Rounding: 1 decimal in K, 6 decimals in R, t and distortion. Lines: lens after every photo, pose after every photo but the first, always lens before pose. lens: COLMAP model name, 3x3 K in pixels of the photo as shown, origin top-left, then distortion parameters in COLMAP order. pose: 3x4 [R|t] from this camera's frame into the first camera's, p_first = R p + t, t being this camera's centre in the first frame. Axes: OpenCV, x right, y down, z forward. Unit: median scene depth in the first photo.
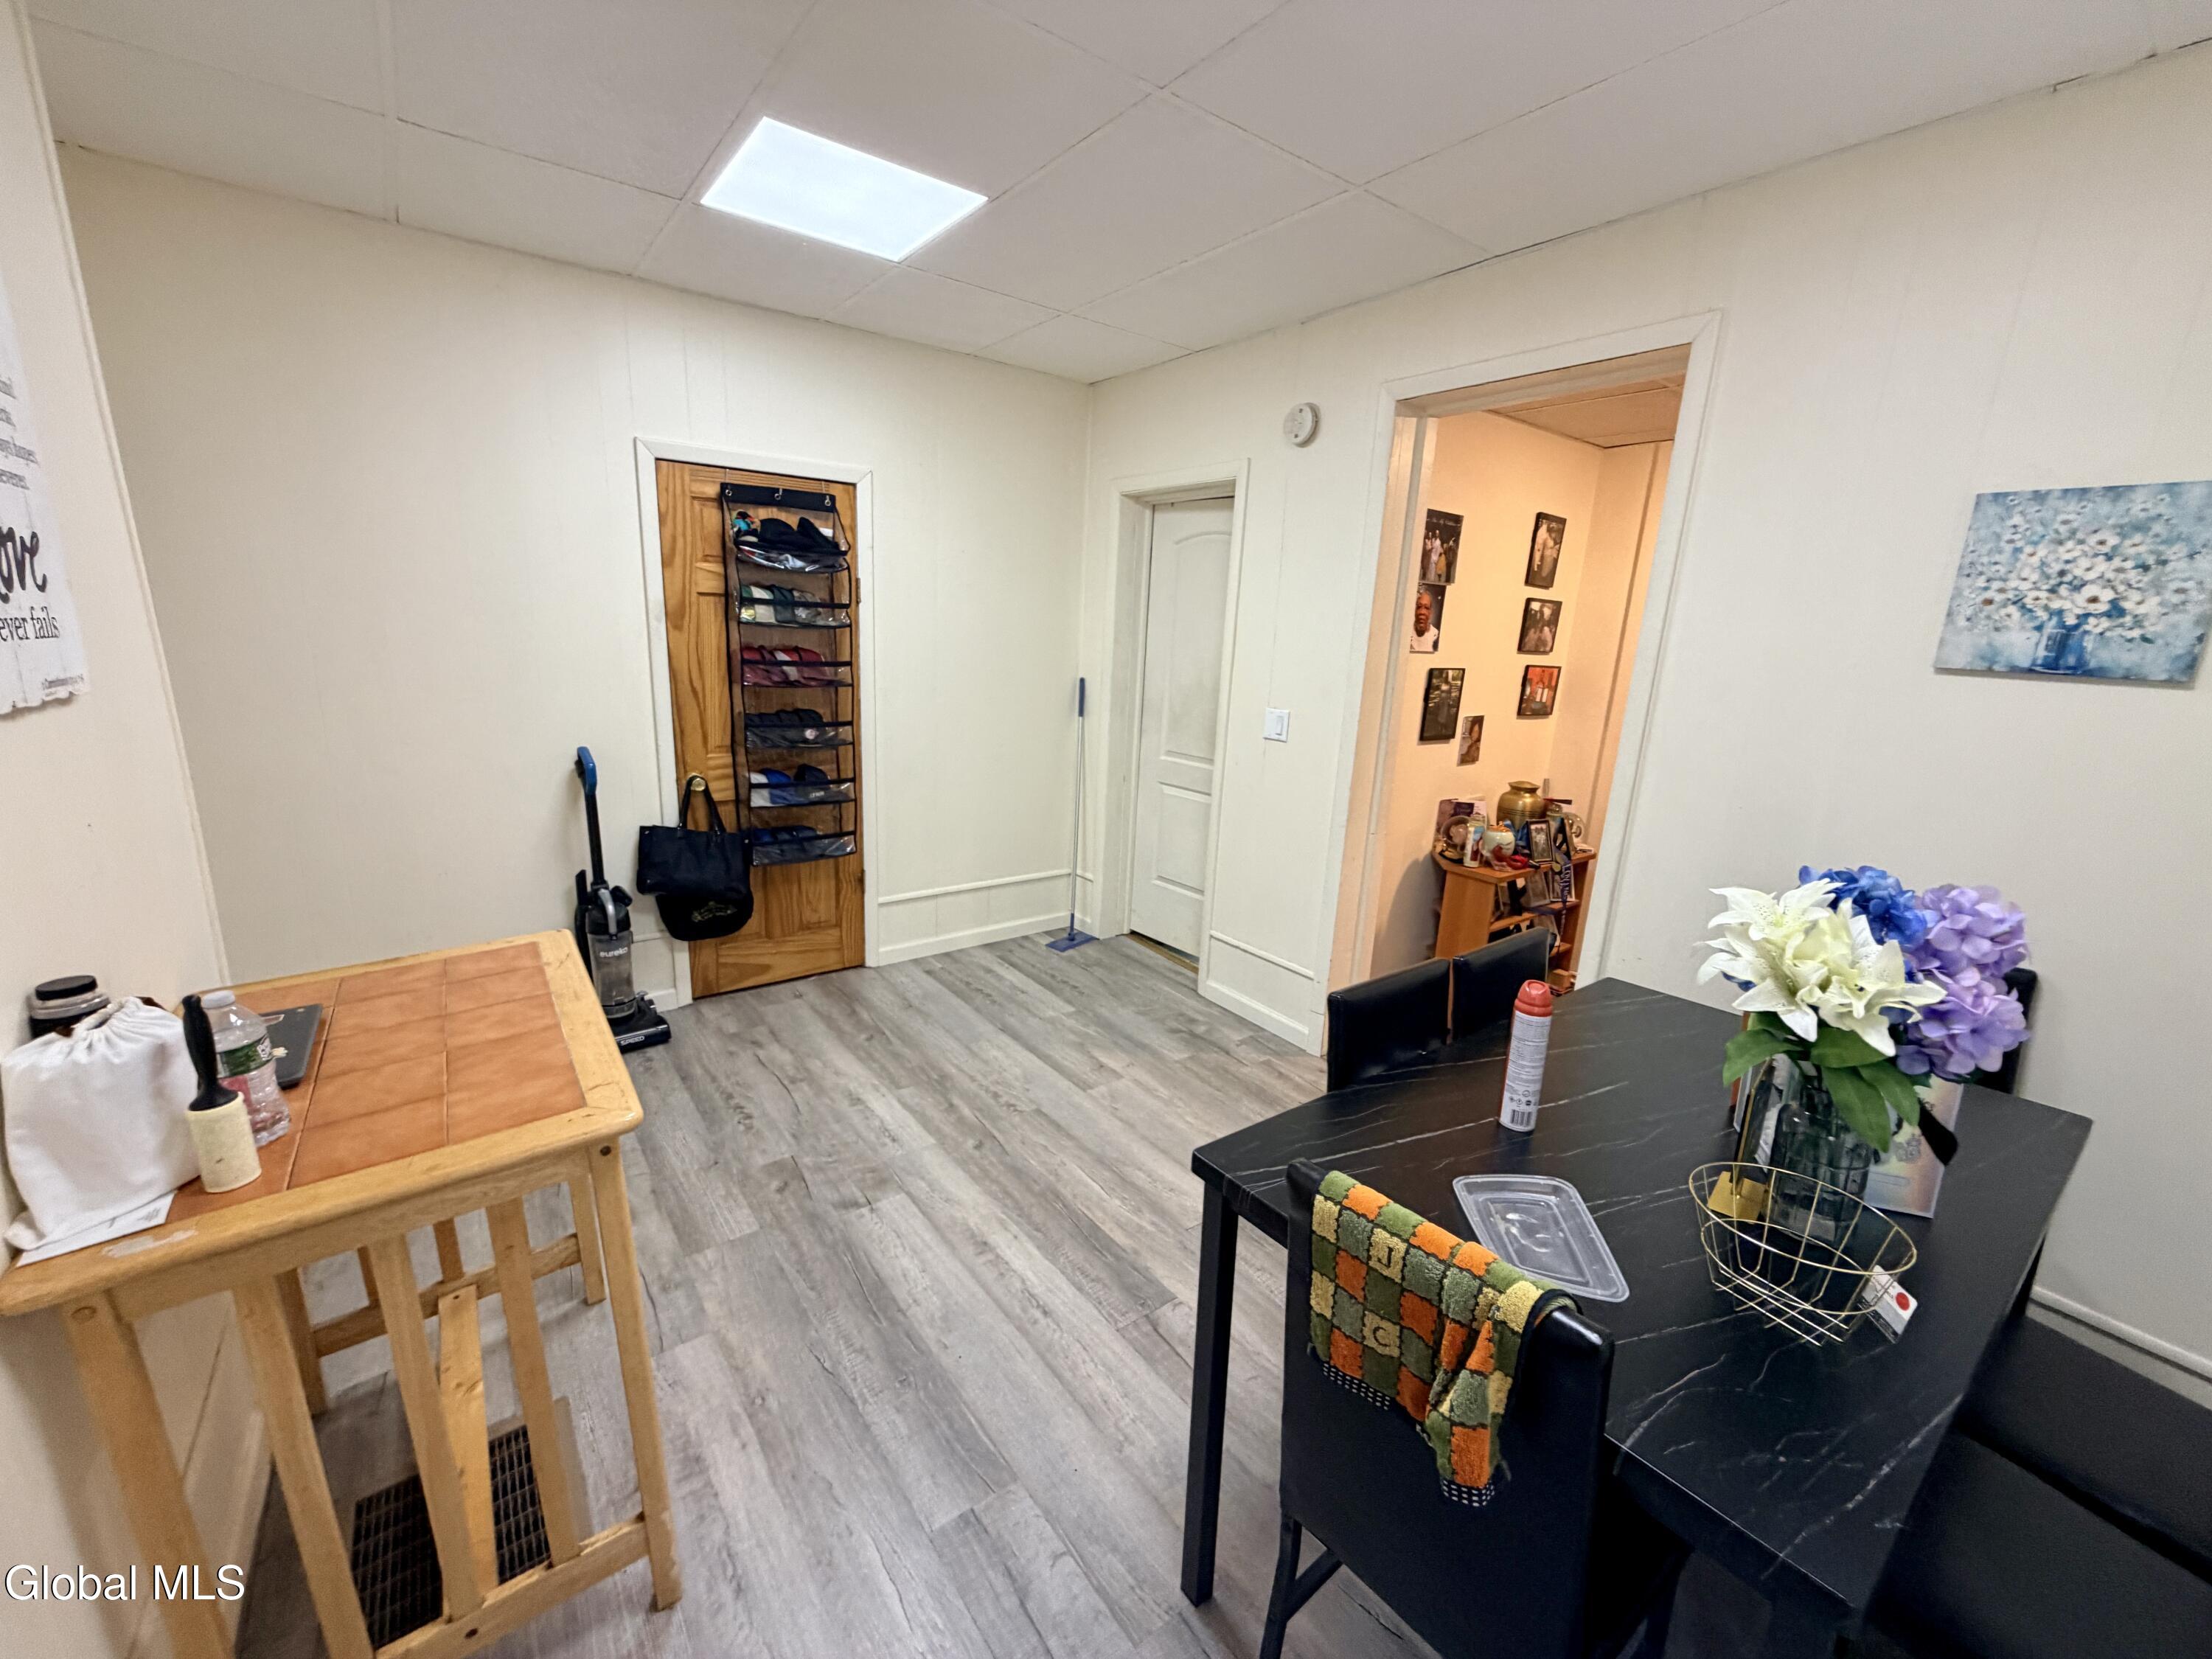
lens RADIAL K [[881.3, 0, 1101.2], [0, 881.3, 828.8], [0, 0, 1]] dist [0.000489, 0.000329]
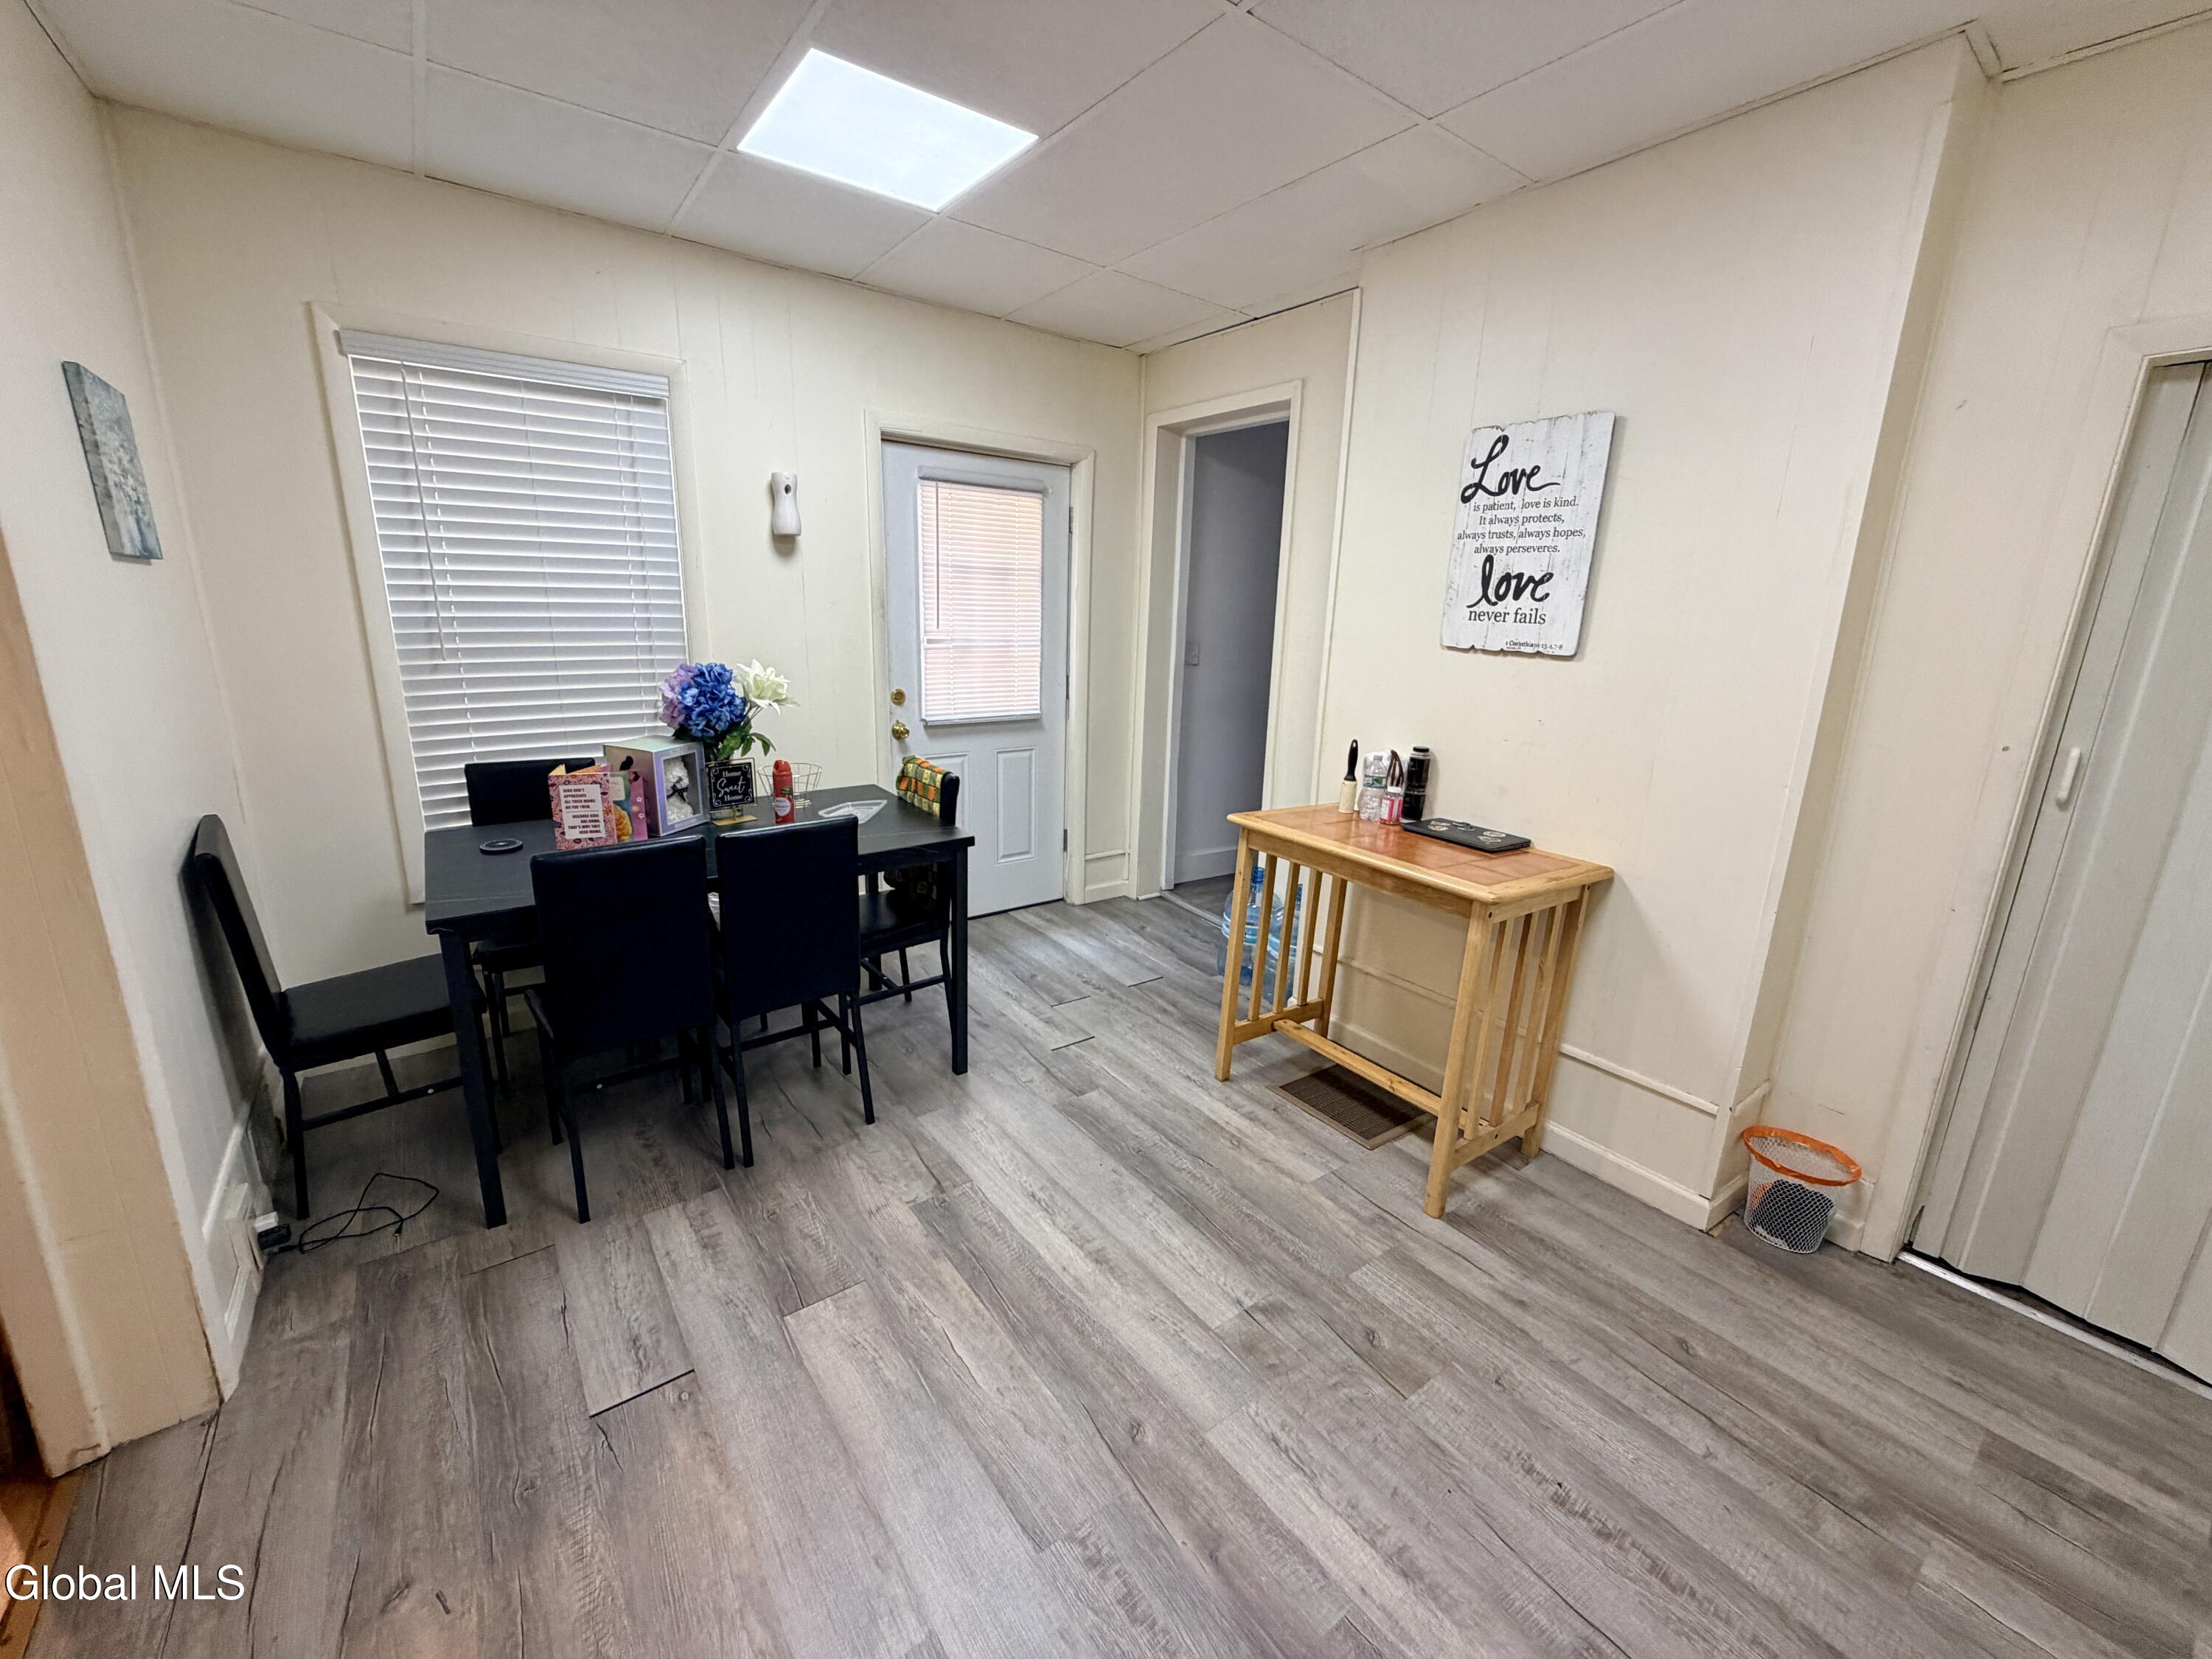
lens RADIAL K [[881.3, 0, 1101.2], [0, 881.3, 828.8], [0, 0, 1]] dist [0.000489, 0.000329]
pose [[-0.997488, -0.069510, -0.013616, -0.061183], [-0.067981, 0.885497, 0.459645, -0.233672], [-0.019893, 0.459416, -0.887998, 1.072894]]
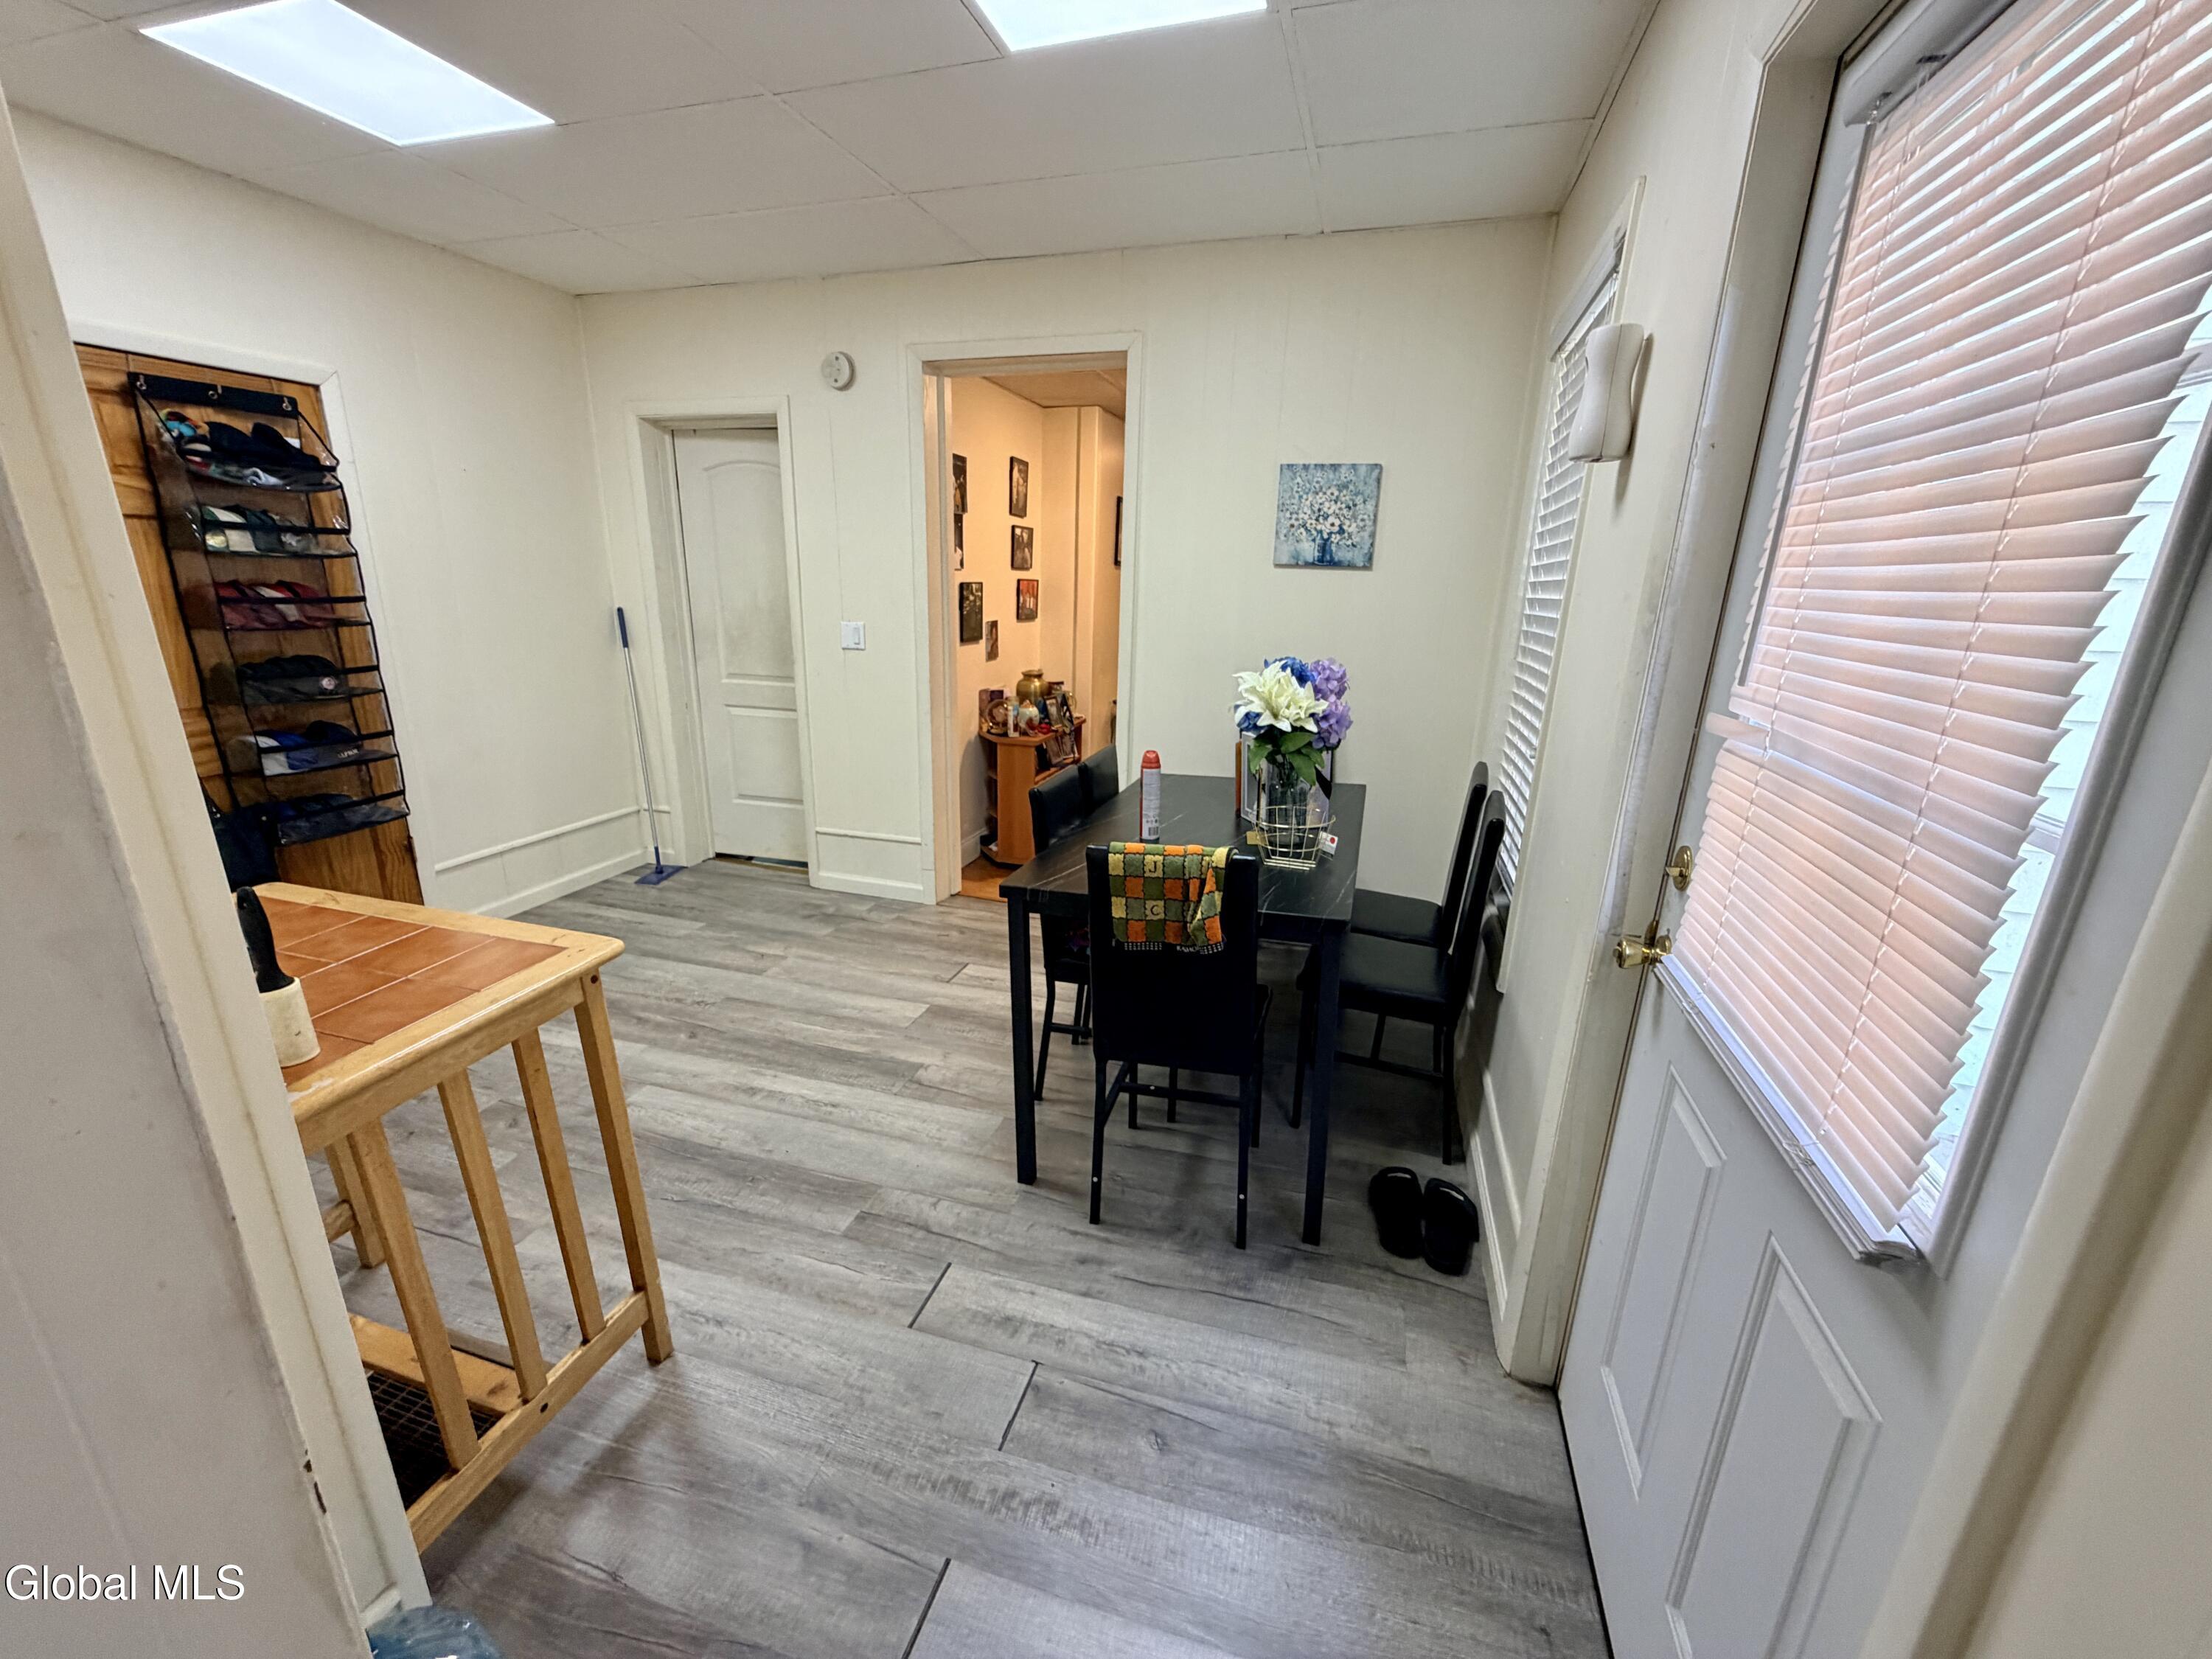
lens RADIAL K [[881.3, 0, 1101.2], [0, 881.3, 828.8], [0, 0, 1]] dist [0.000489, 0.000329]
pose [[0.810654, -0.188283, 0.554427, -0.226106], [0.147699, 0.982024, 0.117535, 0.043306], [-0.566591, -0.013392, 0.823891, -0.144388]]
